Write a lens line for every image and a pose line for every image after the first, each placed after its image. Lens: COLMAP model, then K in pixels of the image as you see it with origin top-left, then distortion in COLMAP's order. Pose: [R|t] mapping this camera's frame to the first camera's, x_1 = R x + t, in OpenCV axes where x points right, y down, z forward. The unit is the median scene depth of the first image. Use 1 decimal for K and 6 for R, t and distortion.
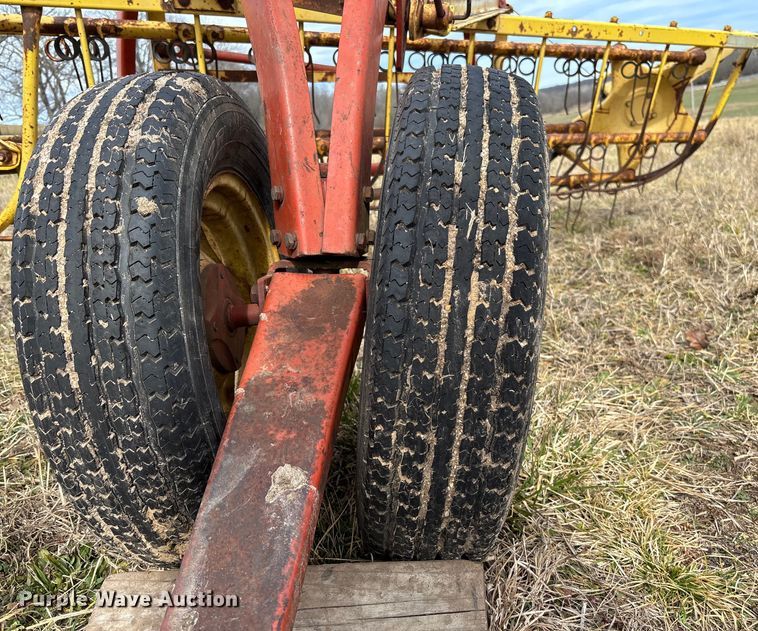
lens RADIAL K [[697.0, 0, 379.0], [0, 697.0, 315.5], [0, 0, 1]] dist [0.103159, -0.176612]
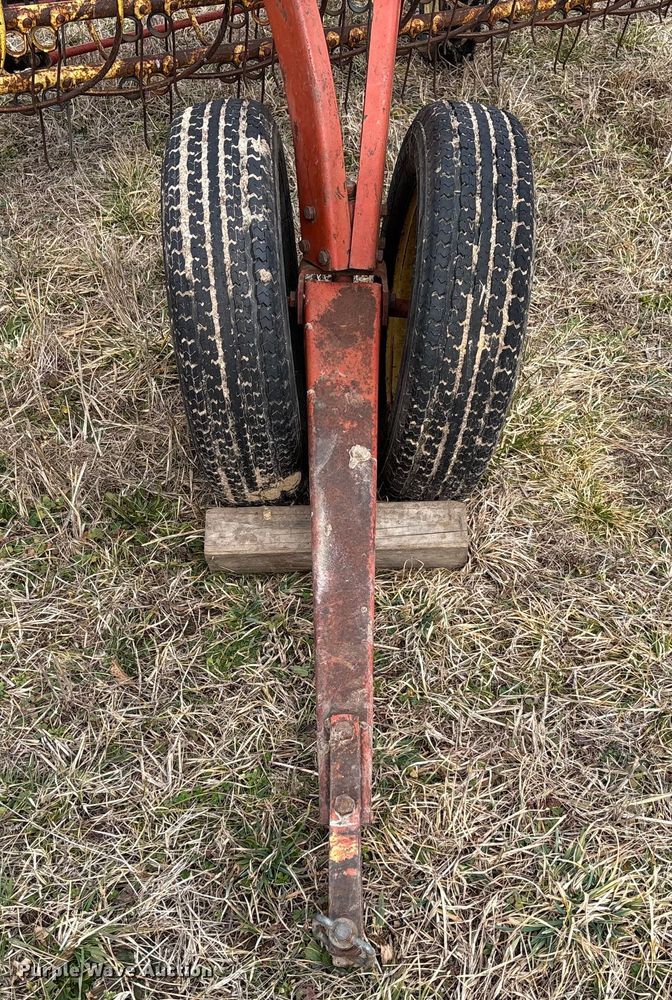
lens RADIAL K [[872.0, 0, 336.0], [0, 872.0, 500.0], [0, 0, 1]] dist [0.153664, -0.394028]
pose [[0.998957, 0.001536, 0.045632, -0.260779], [-0.016246, 0.945980, 0.323819, -0.306795], [-0.042669, -0.324222, 0.945018, -0.906520]]
